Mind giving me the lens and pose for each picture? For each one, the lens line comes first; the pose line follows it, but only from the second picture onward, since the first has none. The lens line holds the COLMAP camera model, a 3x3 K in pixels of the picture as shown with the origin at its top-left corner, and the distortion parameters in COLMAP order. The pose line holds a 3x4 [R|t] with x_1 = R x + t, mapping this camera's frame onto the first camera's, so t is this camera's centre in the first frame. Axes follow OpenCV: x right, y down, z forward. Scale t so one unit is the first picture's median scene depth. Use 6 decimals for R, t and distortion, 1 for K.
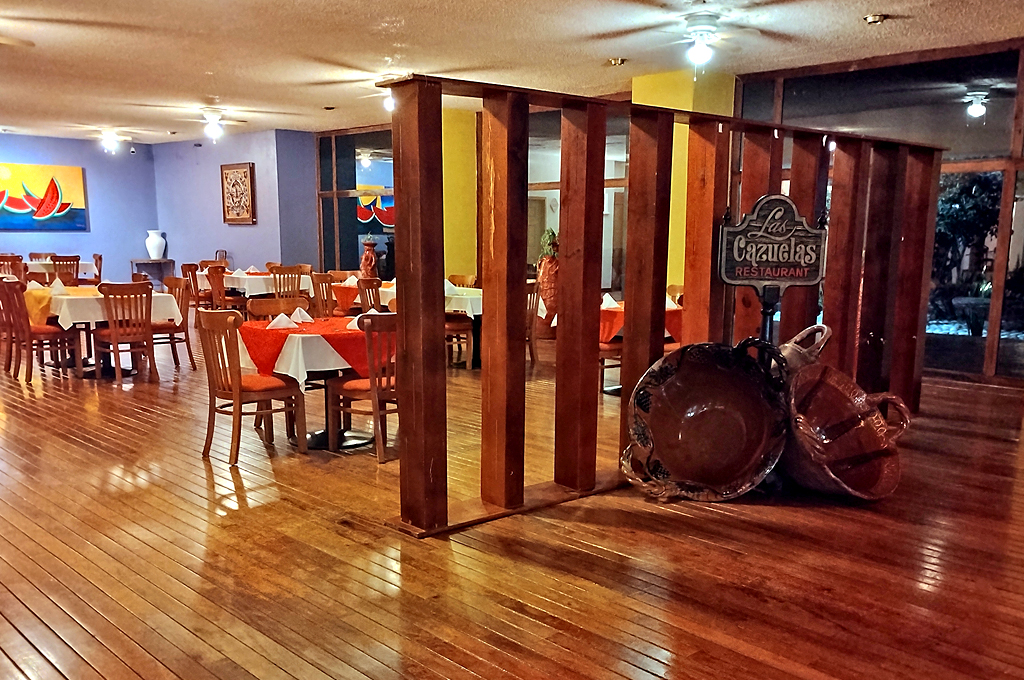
lens RADIAL K [[860.9, 0, 511.3], [0, 860.9, 371.0], [0, 0, 1]] dist [0.041116, -0.005805]
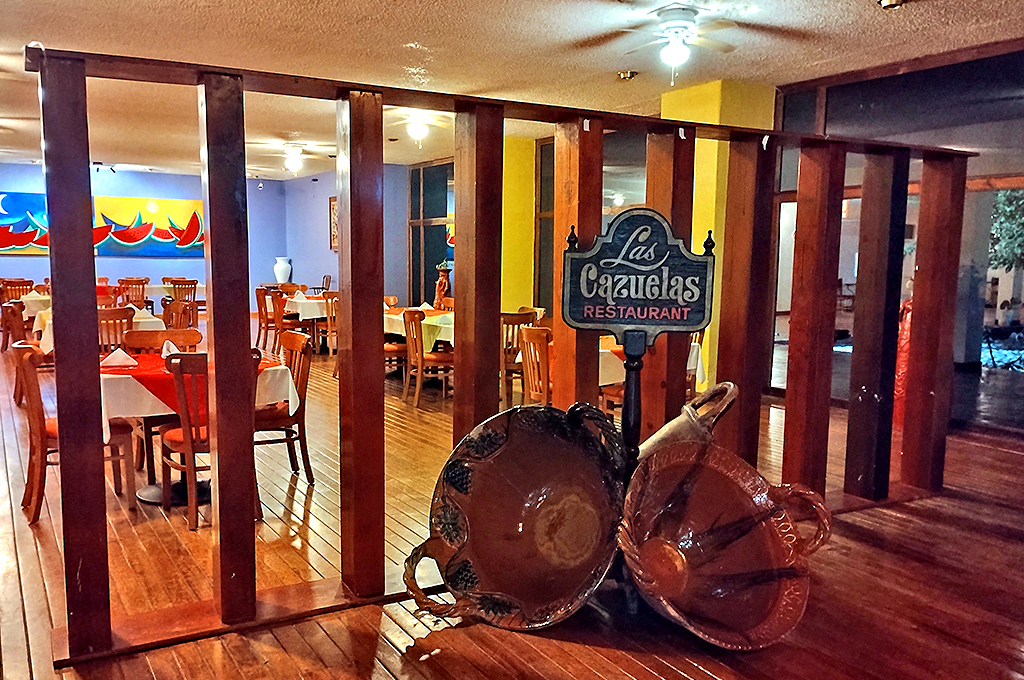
lens RADIAL K [[790.5, 0, 513.6], [0, 790.5, 344.4], [0, 0, 1]] dist [0.036534, -0.011342]
pose [[0.981167, 0.022135, -0.191891, 0.180924], [-0.032006, 0.998310, -0.048495, -0.027986], [0.190494, 0.053723, 0.980217, 0.173015]]
